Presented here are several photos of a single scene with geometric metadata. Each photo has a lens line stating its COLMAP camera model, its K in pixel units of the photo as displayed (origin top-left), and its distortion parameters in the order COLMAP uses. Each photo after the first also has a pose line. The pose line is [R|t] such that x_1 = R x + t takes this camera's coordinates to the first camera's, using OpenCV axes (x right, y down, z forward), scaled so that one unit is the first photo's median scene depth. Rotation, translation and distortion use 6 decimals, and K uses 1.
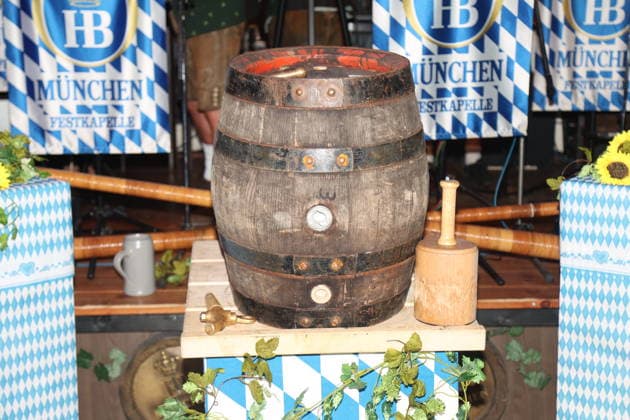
lens RADIAL K [[1239.9, 0, 315.0], [0, 1239.9, 210.0], [0, 0, 1]] dist [0.370142, 0.172936]
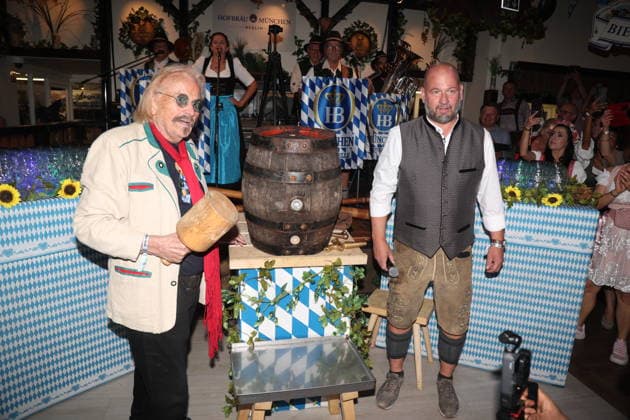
lens RADIAL K [[462.1, 0, 320.7], [0, 462.1, 208.2], [0, 0, 1]] dist [-0.109932, 0.052344]
pose [[0.986684, 0.012065, 0.162200, -0.079074], [-0.016493, 0.999526, 0.025981, -0.008297], [-0.161810, -0.028310, 0.986416, 0.200900]]
